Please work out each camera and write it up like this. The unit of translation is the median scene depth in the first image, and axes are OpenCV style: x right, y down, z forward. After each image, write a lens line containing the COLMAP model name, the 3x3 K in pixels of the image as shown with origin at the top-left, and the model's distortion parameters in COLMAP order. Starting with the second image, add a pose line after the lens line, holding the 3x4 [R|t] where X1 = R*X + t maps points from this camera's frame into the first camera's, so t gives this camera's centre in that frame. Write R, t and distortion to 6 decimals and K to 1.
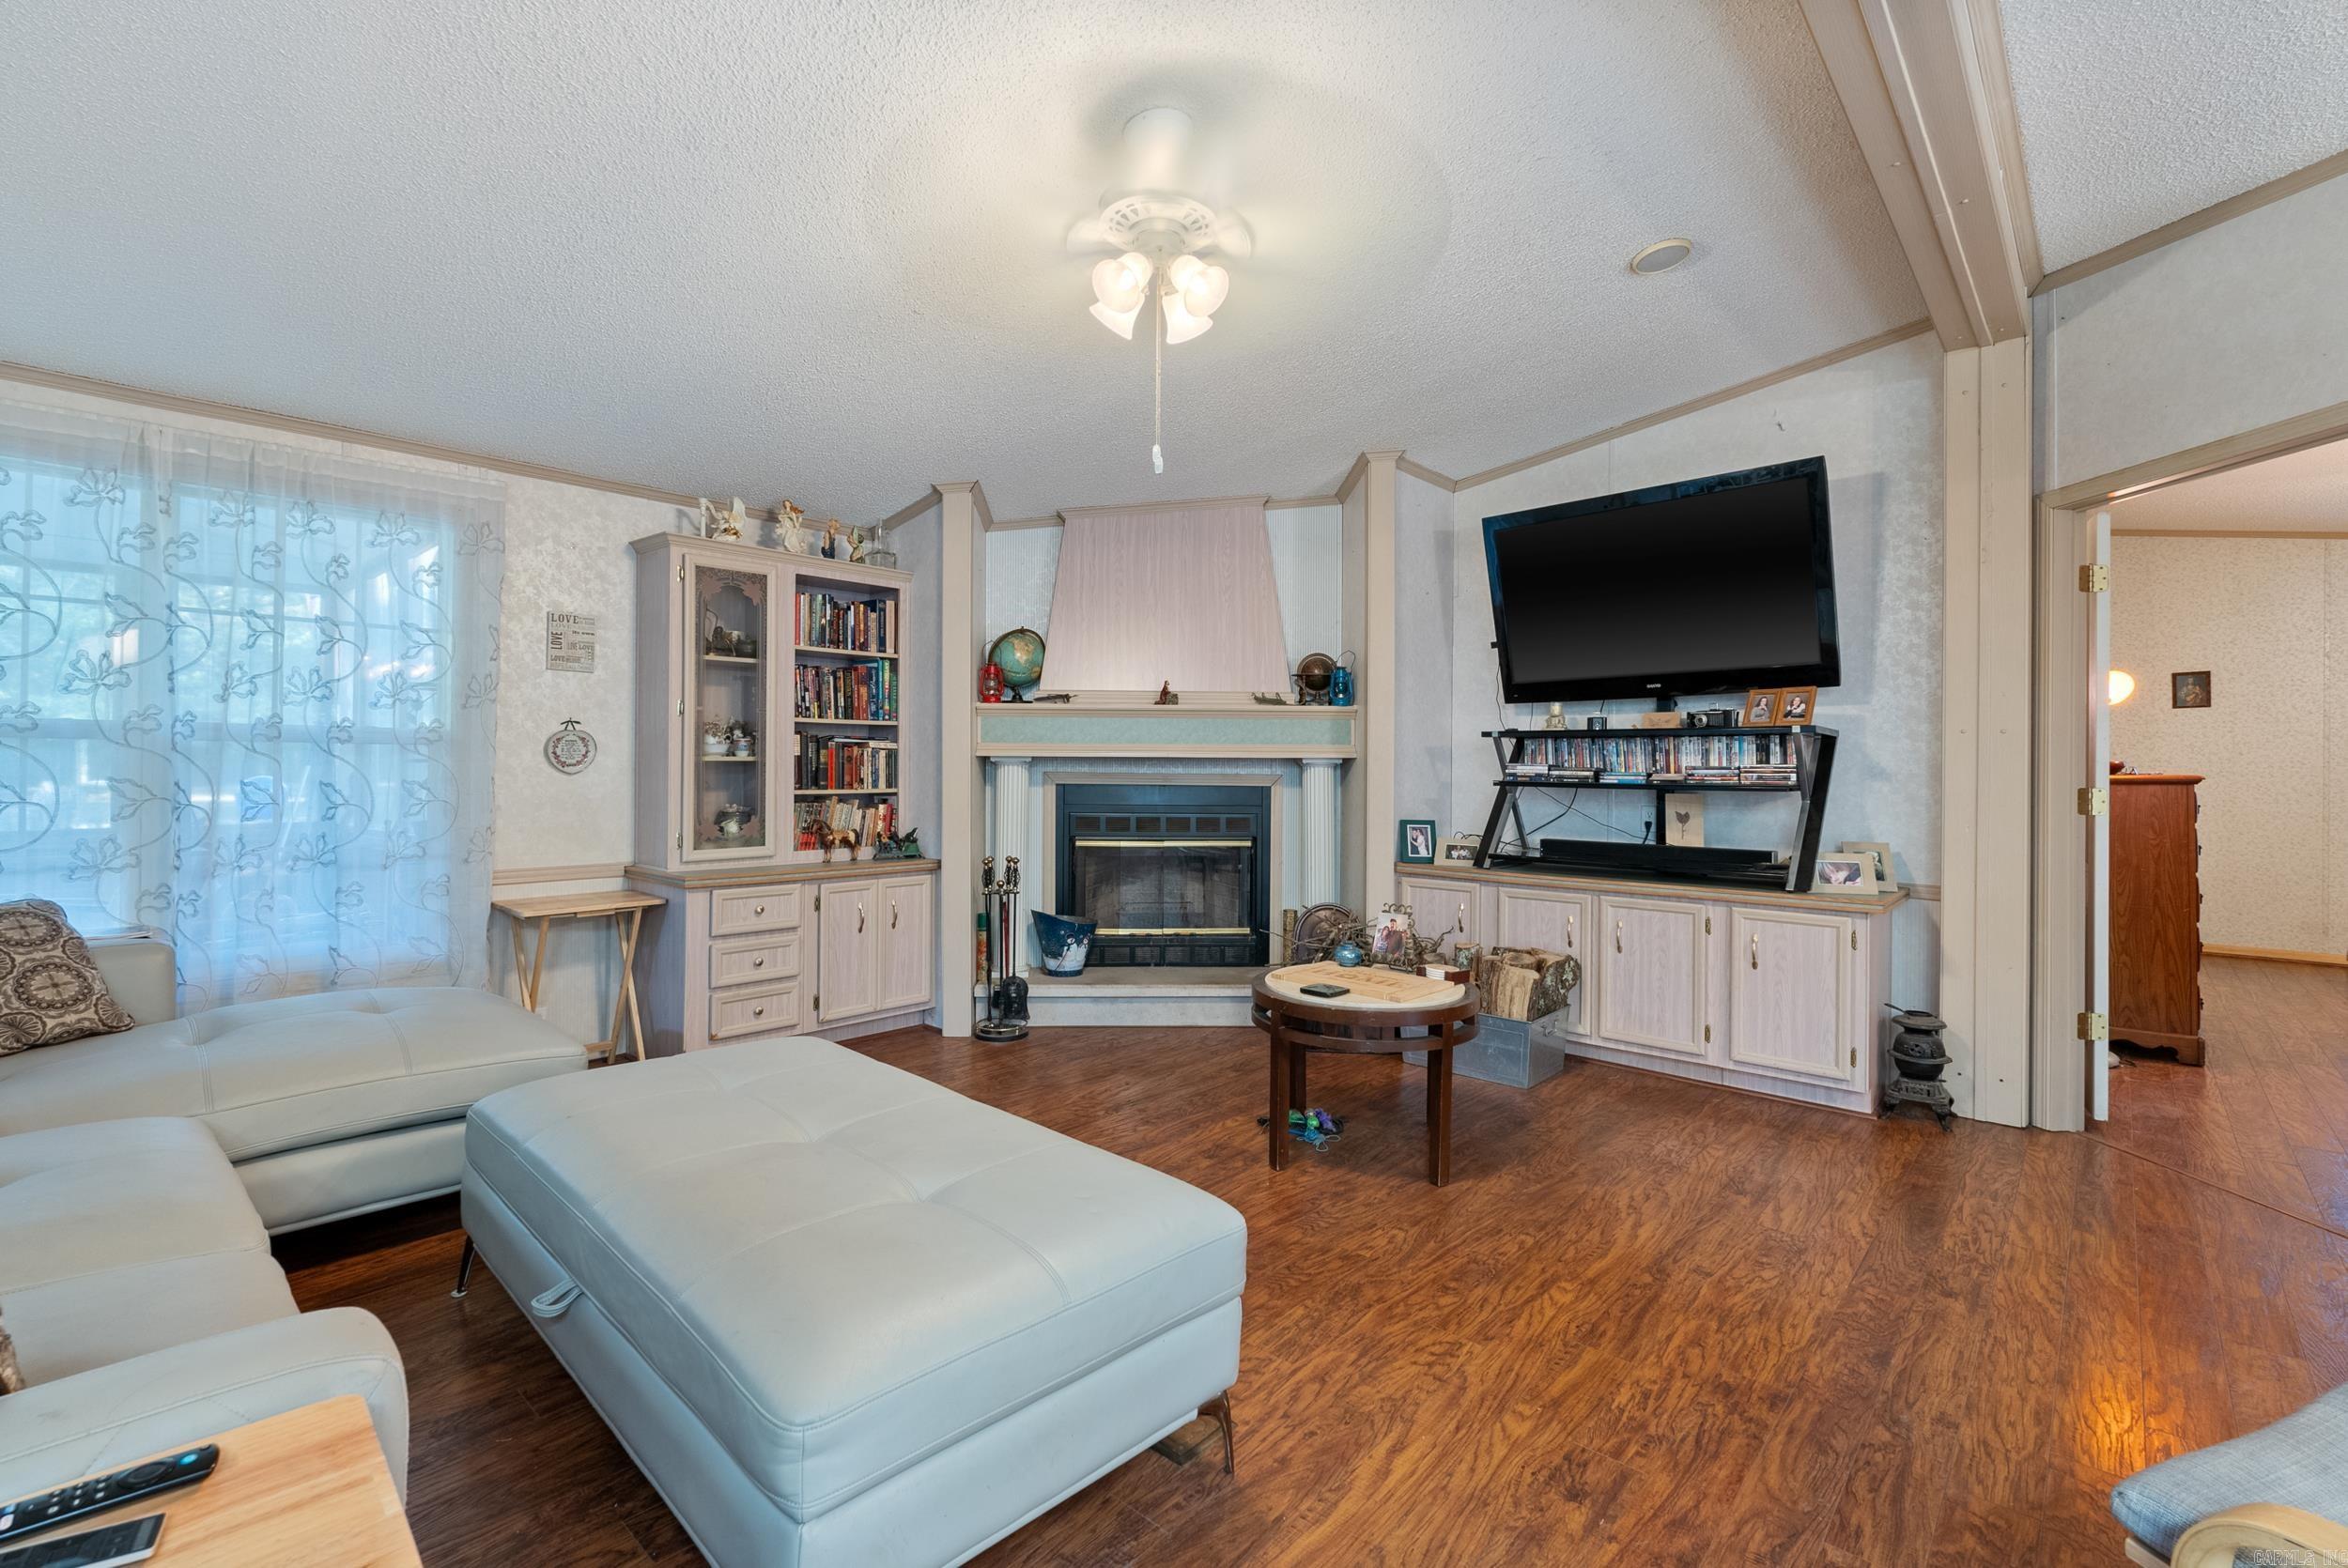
lens RADIAL K [[1036.5, 0, 1187.1], [0, 1036.5, 763.4], [0, 0, 1]] dist [-0.003640, -0.000509]
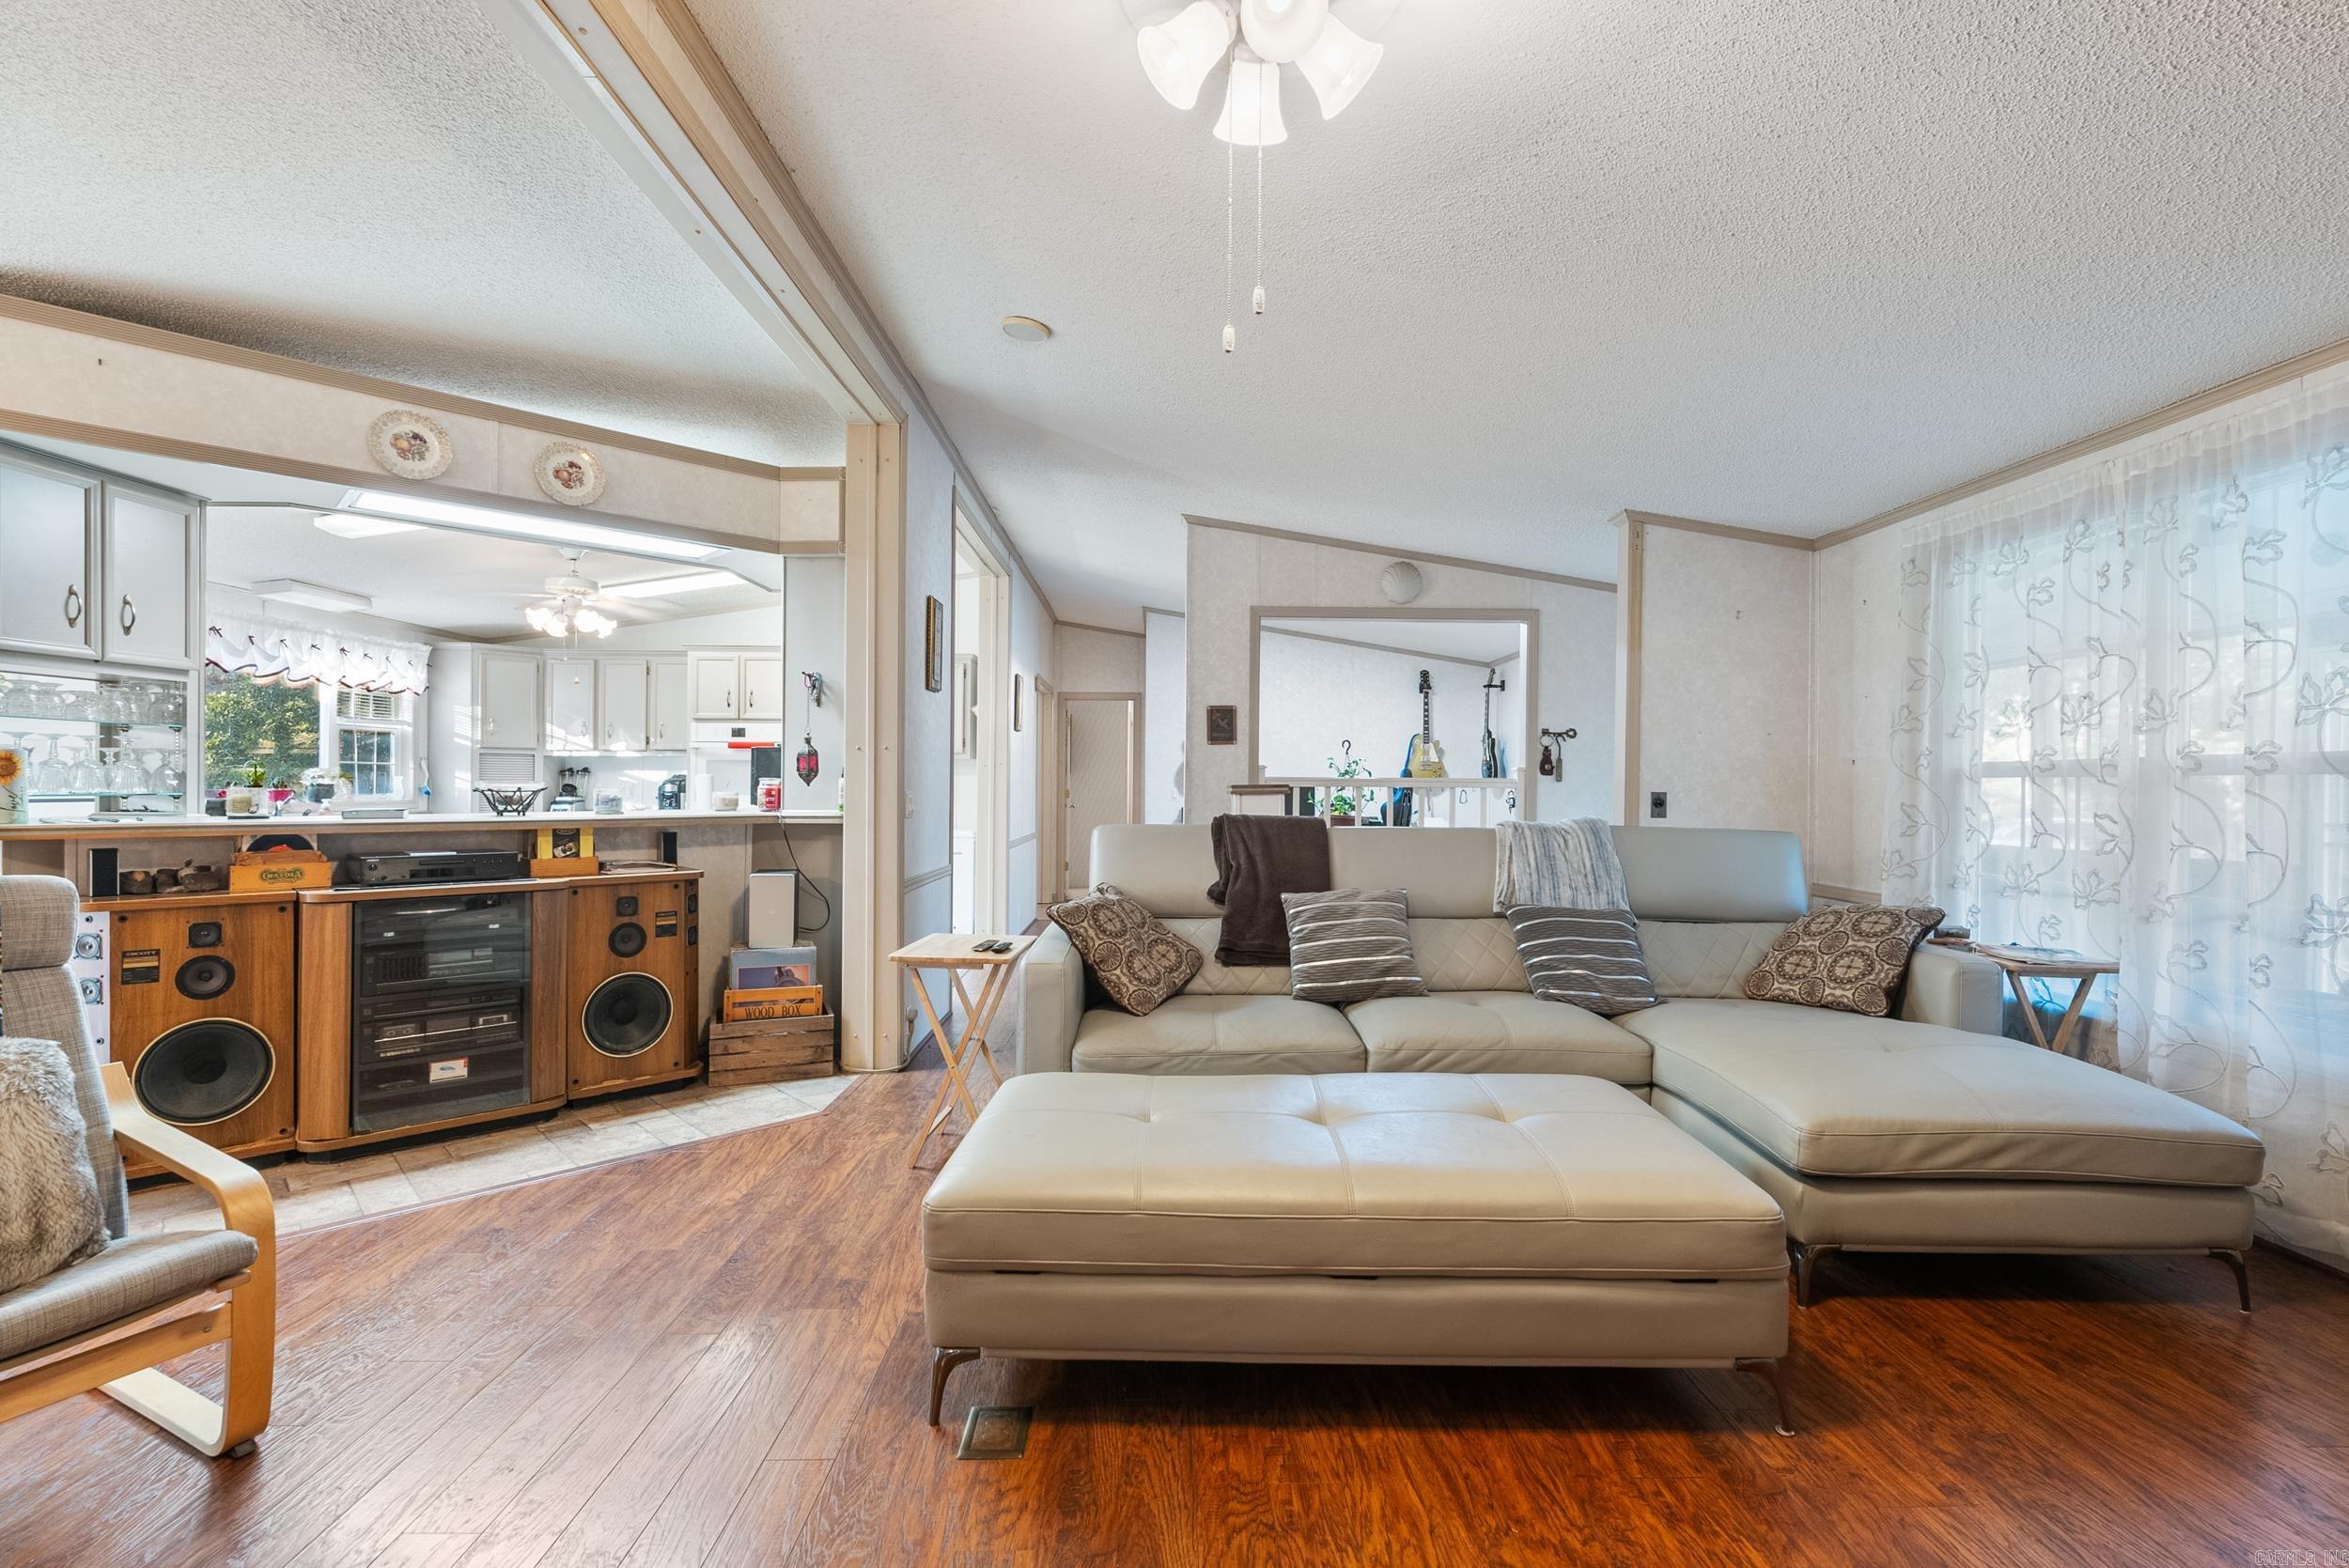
lens RADIAL K [[1037.0, 0, 1176.9], [0, 1037.0, 789.5], [0, 0, 1]] dist [-0.003640, -0.000509]
pose [[-0.734948, -0.012635, -0.678005, 0.277316], [-0.010137, 0.999919, -0.007645, 0.004630], [0.678047, 0.001255, -0.735017, 0.832937]]
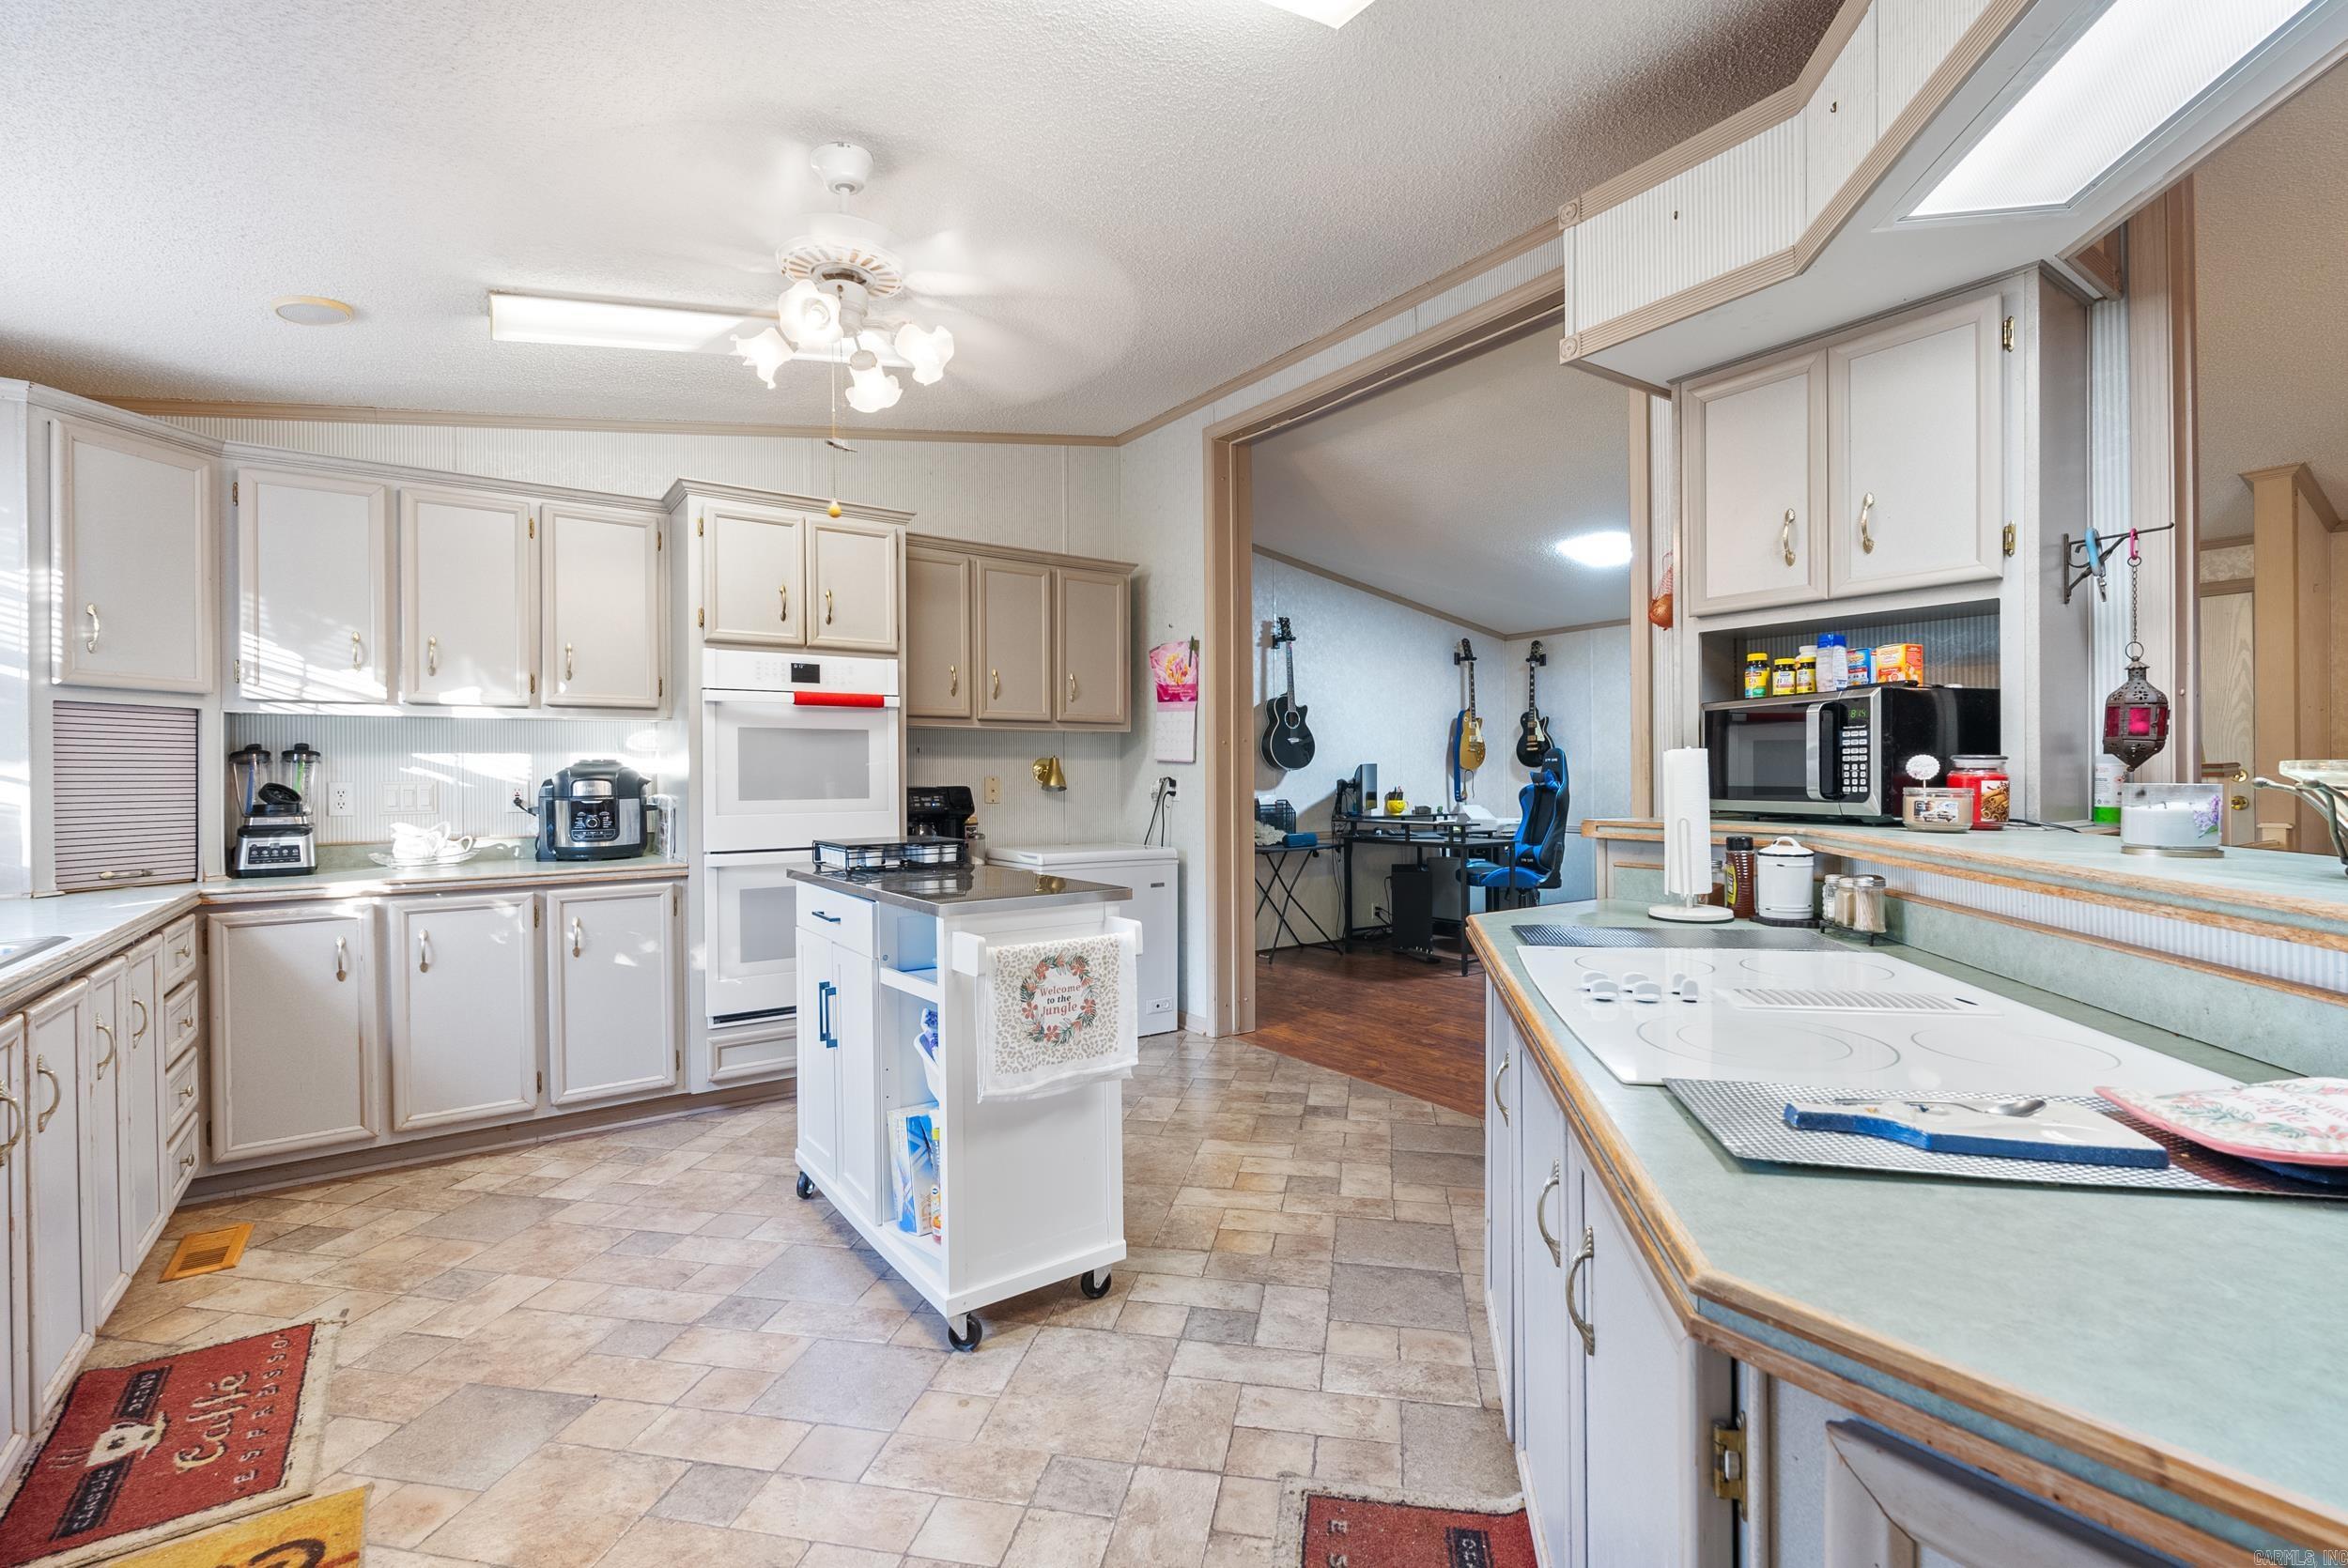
lens RADIAL K [[1036.5, 0, 1175.7], [0, 1036.5, 778.7], [0, 0, 1]] dist [-0.003640, -0.000509]
pose [[-0.224916, -0.003429, -0.974372, 0.406679], [0.010514, 0.999927, -0.005946, -0.001593], [0.974321, -0.011582, -0.224864, -0.449814]]
